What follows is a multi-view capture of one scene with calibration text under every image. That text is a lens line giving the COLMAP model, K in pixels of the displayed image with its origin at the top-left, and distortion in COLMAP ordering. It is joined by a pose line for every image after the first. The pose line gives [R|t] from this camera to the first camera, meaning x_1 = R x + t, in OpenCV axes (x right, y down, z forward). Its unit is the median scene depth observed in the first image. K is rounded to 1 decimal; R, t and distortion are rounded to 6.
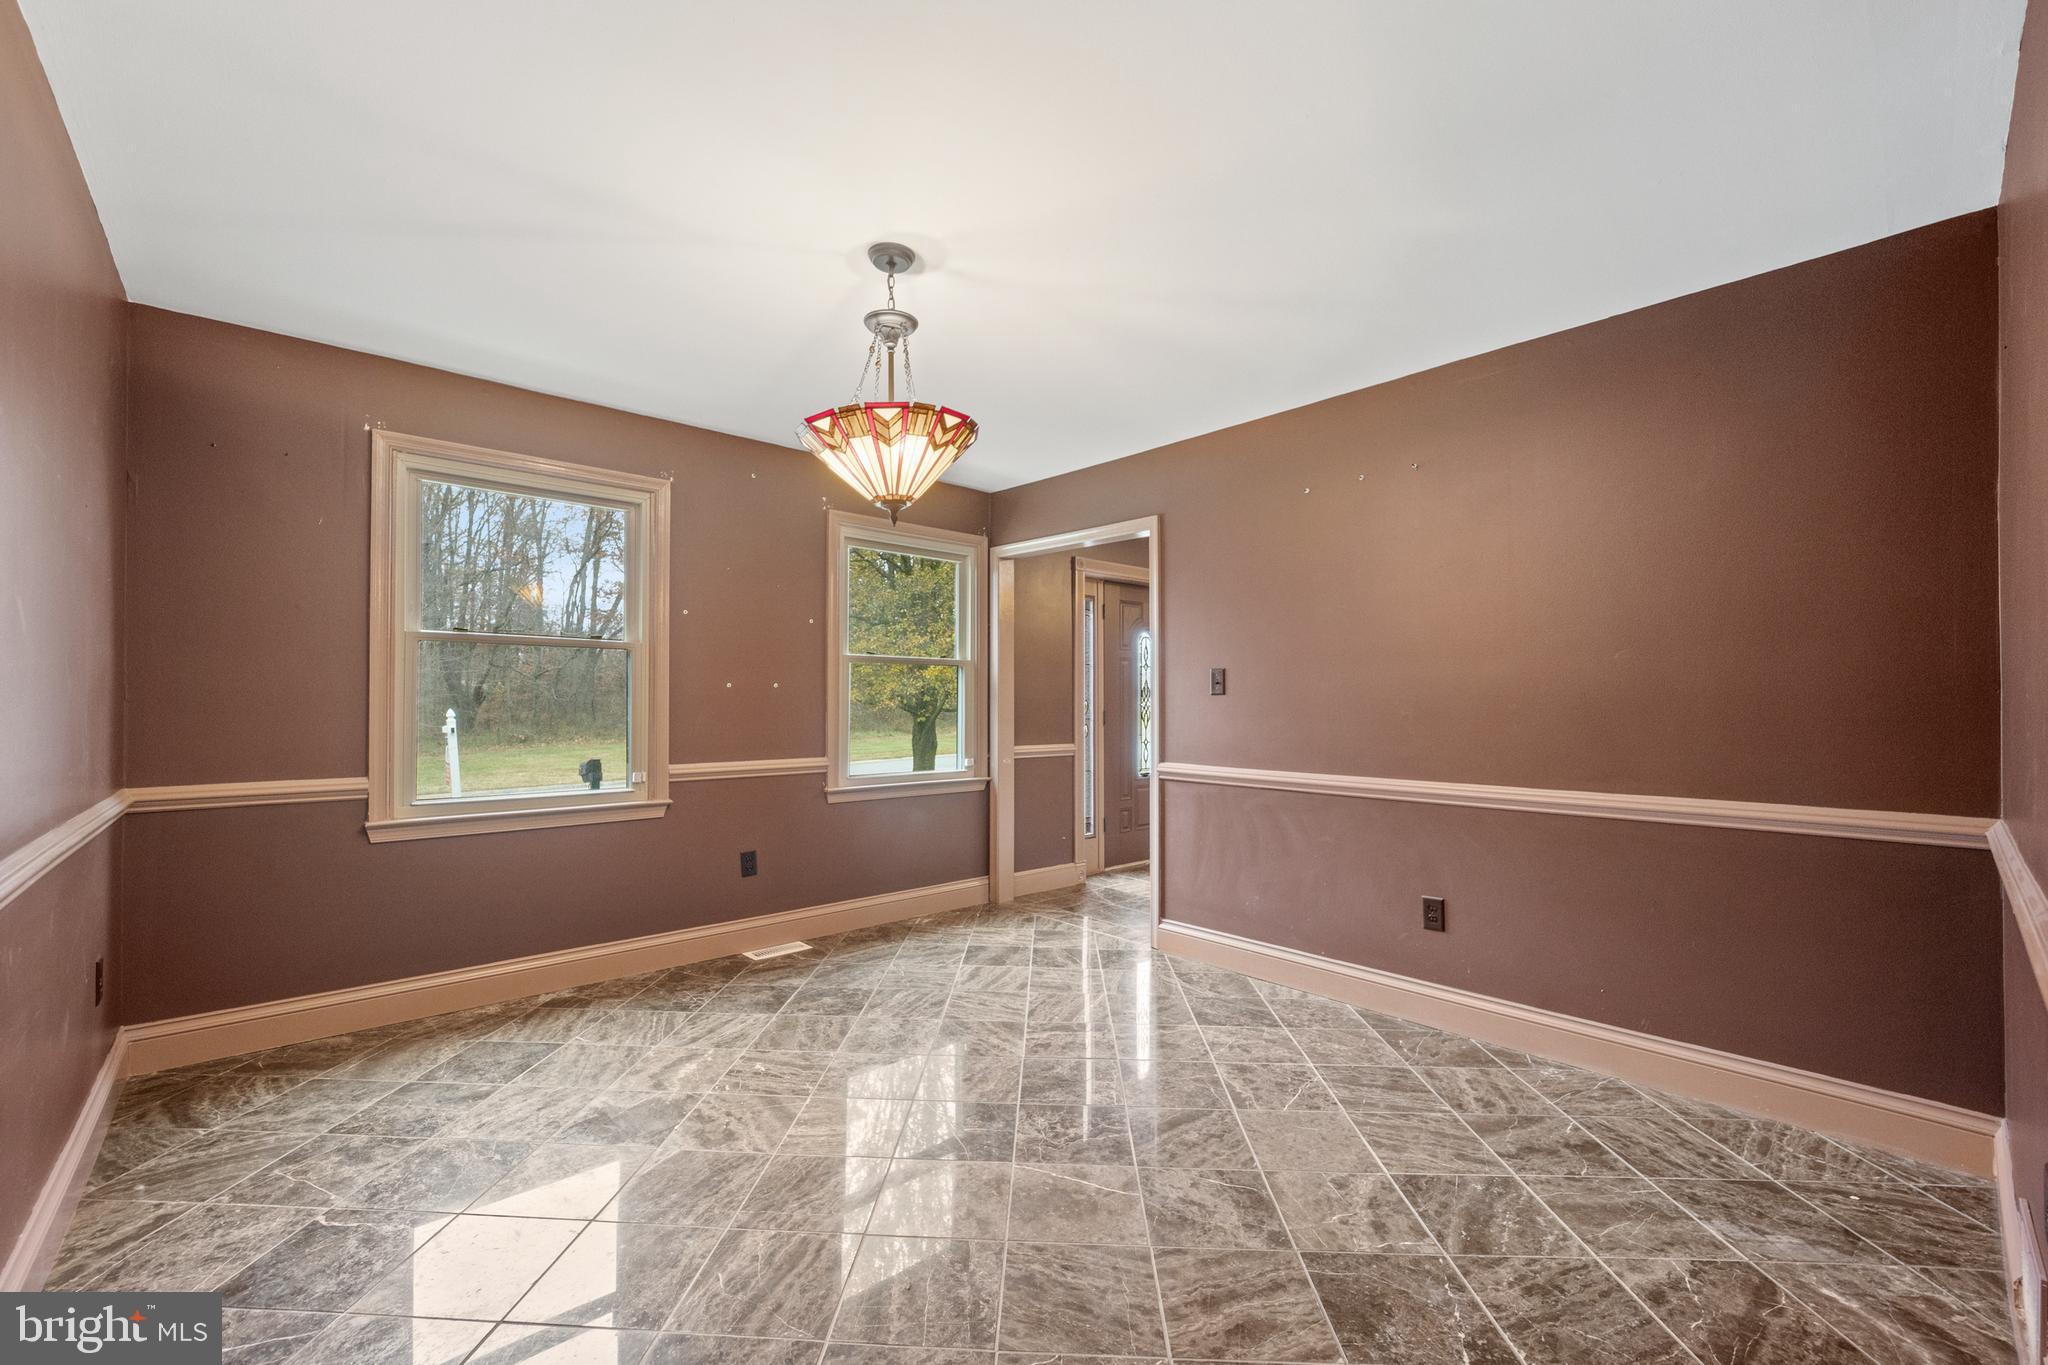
lens RADIAL K [[832.5, 0, 1015.2], [0, 832.5, 686.6], [0, 0, 1]] dist [-0.000008, -0.000033]
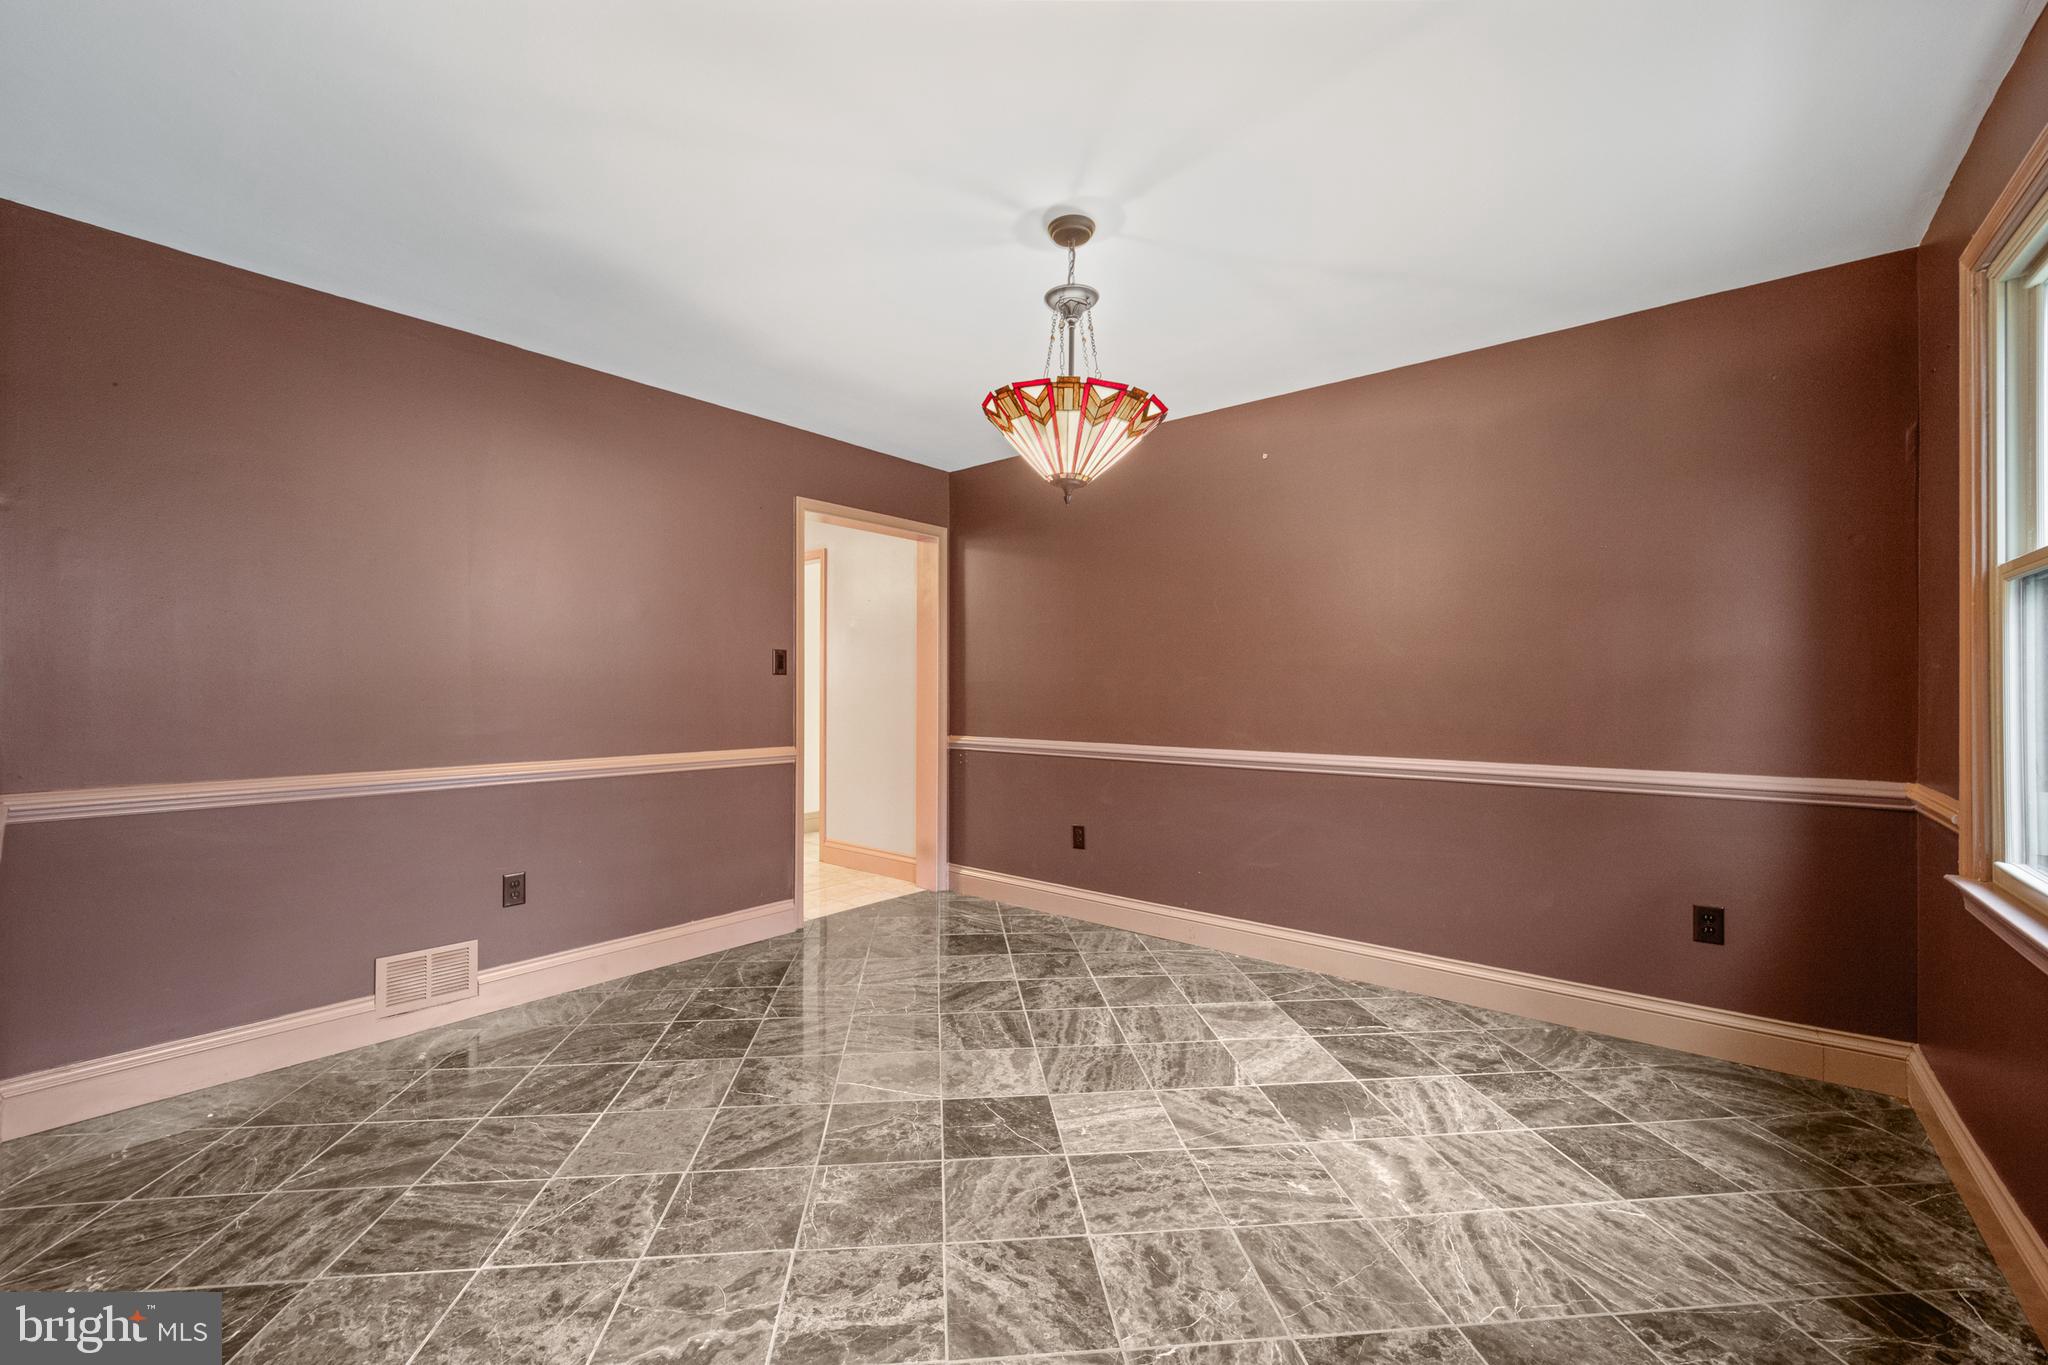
lens RADIAL K [[832.5, 0, 1024.4], [0, 832.5, 693.4], [0, 0, 1]] dist [-0.000008, -0.000033]
pose [[-0.987460, -0.003419, -0.157833, 0.059238], [-0.000995, 0.999880, -0.015434, 0.035025], [0.157867, -0.015083, -0.987345, 1.912251]]
